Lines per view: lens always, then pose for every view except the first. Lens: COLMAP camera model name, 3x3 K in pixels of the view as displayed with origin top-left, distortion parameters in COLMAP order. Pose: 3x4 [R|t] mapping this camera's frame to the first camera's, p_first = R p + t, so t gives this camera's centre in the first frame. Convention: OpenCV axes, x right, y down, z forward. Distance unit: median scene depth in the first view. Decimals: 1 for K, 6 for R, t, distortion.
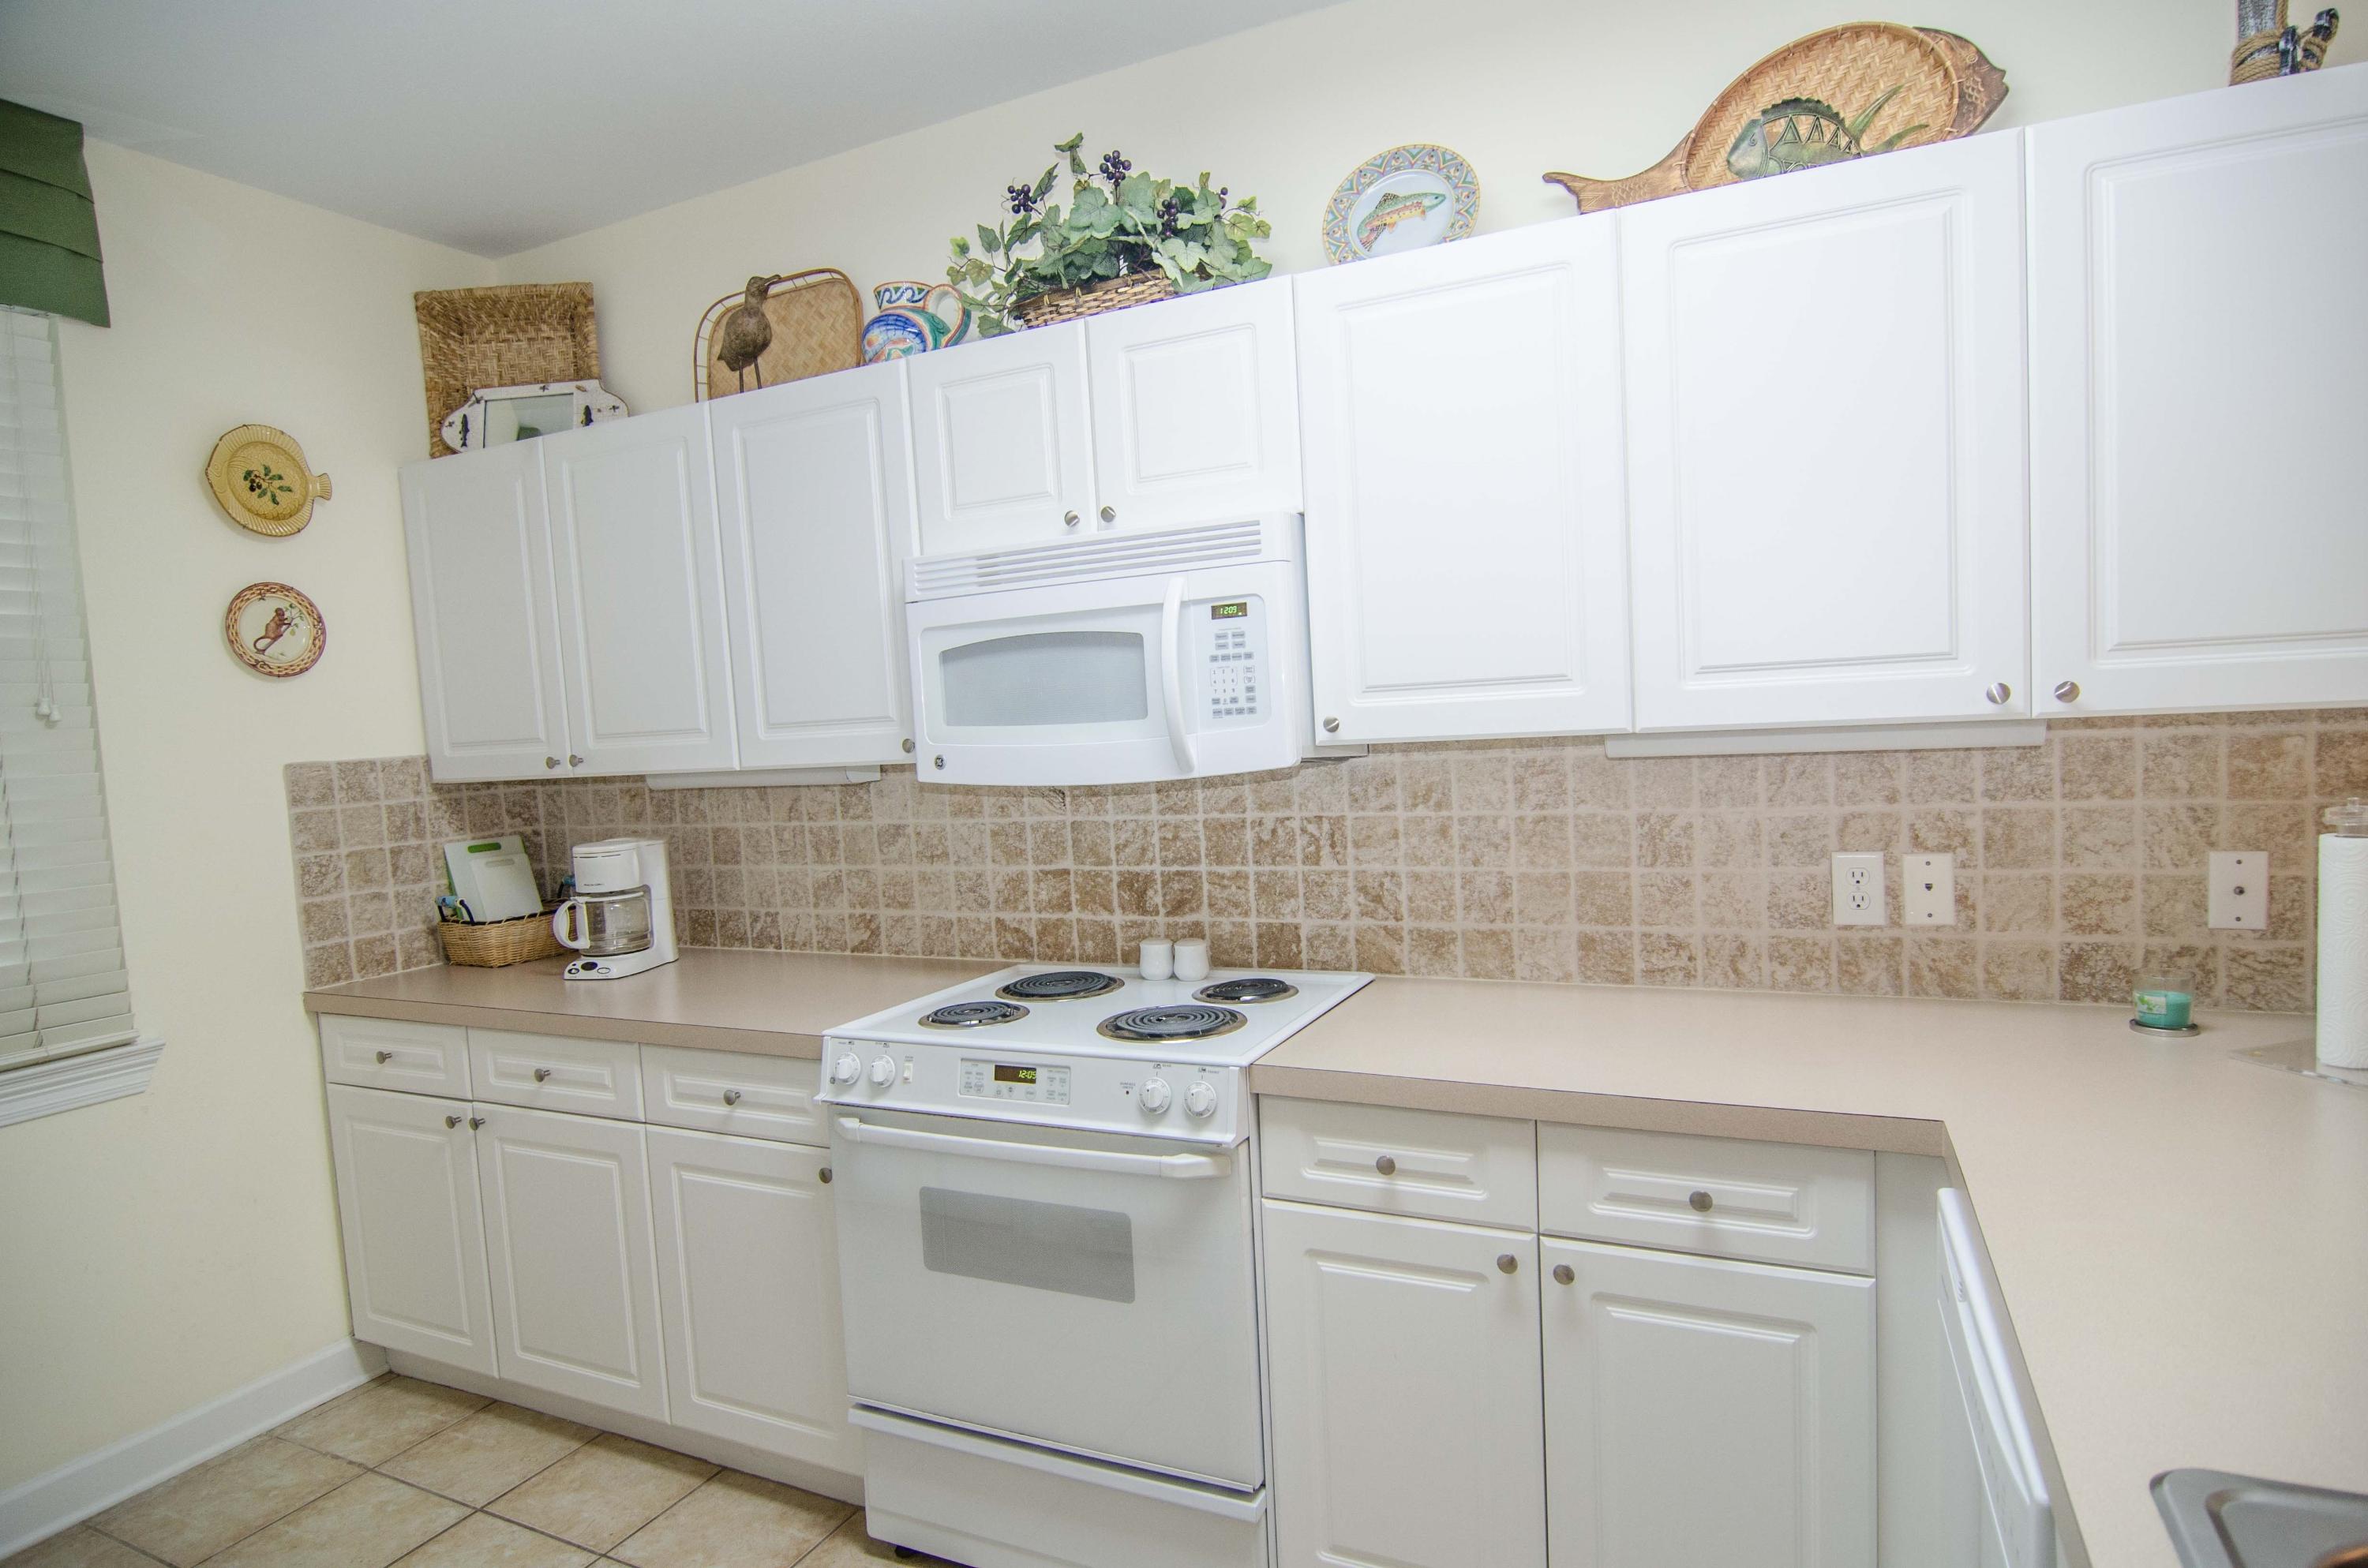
lens RADIAL K [[1260.6, 0, 1196.4], [0, 1260.6, 791.2], [0, 0, 1]] dist [-0.010739, -0.006339]
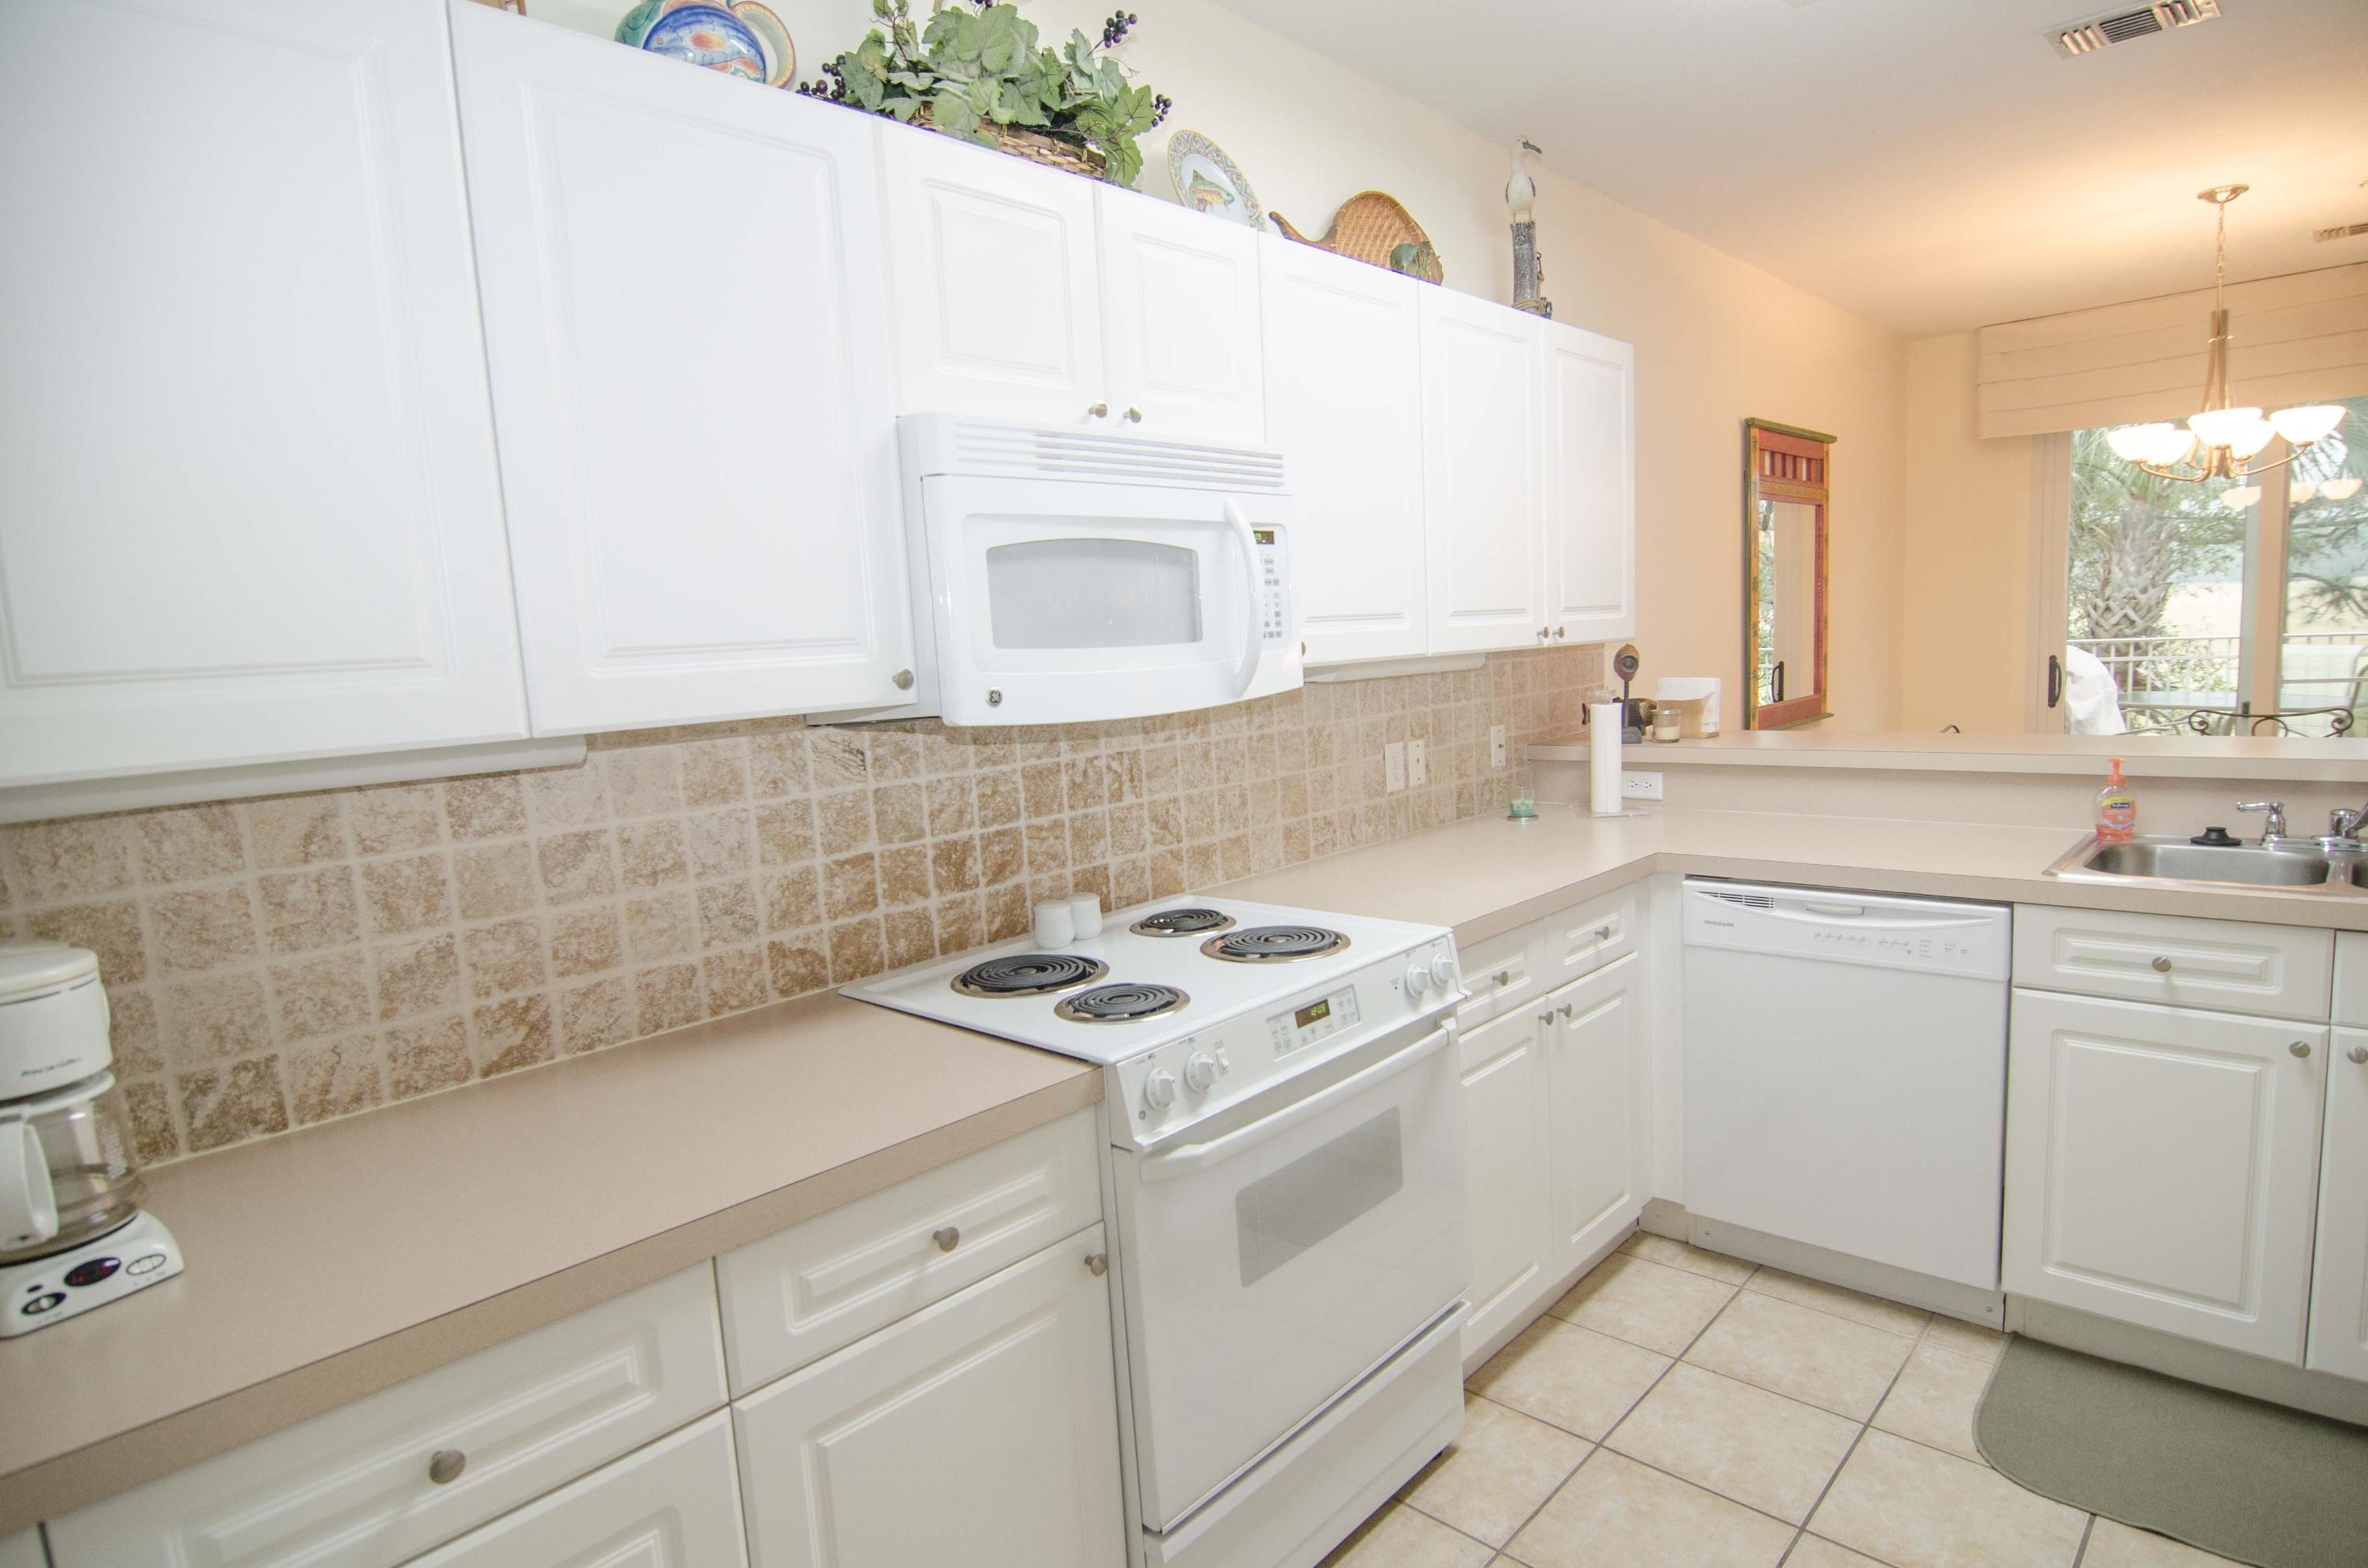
lens RADIAL K [[1260.6, 0, 1198.1], [0, 1260.6, 790.9], [0, 0, 1]] dist [-0.010739, -0.006339]
pose [[0.311293, -0.077959, 0.947111, -0.827333], [0.096146, 0.994099, 0.050226, 0.005735], [-0.945438, 0.075426, 0.316952, 0.617908]]
